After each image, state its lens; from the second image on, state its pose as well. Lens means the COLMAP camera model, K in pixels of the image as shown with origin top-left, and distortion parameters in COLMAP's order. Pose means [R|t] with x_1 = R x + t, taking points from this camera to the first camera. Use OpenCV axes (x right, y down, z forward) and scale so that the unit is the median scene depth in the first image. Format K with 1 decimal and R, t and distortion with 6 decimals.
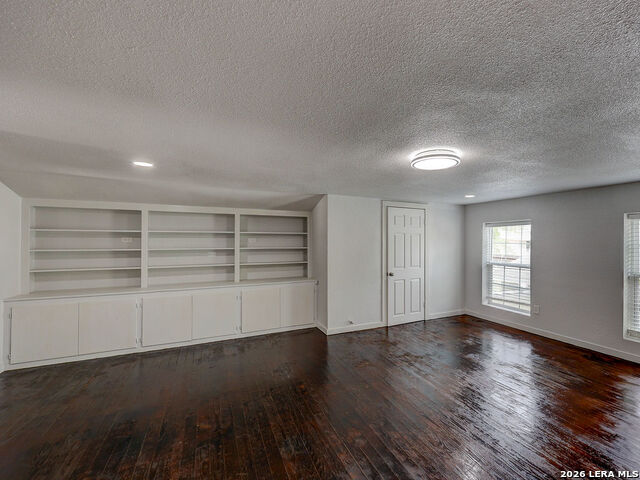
lens RADIAL K [[258.8, 0, 338.5], [0, 258.8, 239.4], [0, 0, 1]] dist [0.000069, 0.000245]
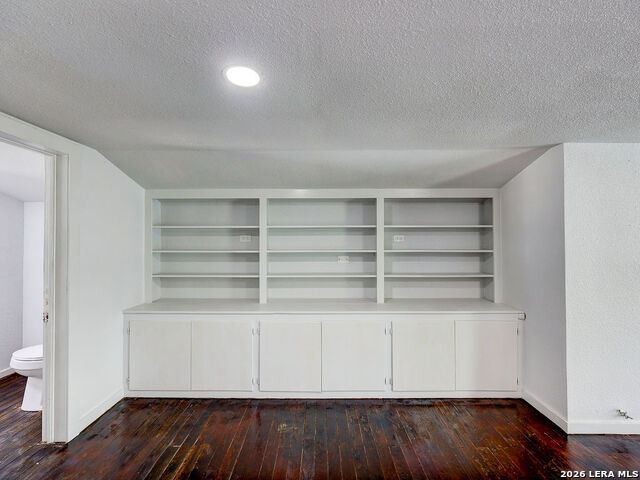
lens RADIAL K [[291.0, 0, 320.3], [0, 291.0, 238.8], [0, 0, 1]] dist [-0.000455, 0.000595]
pose [[0.886199, -0.008937, -0.463218, -0.205609], [0.006799, 0.999957, -0.006285, 0.009053], [0.463255, 0.002421, 0.886222, 0.316831]]
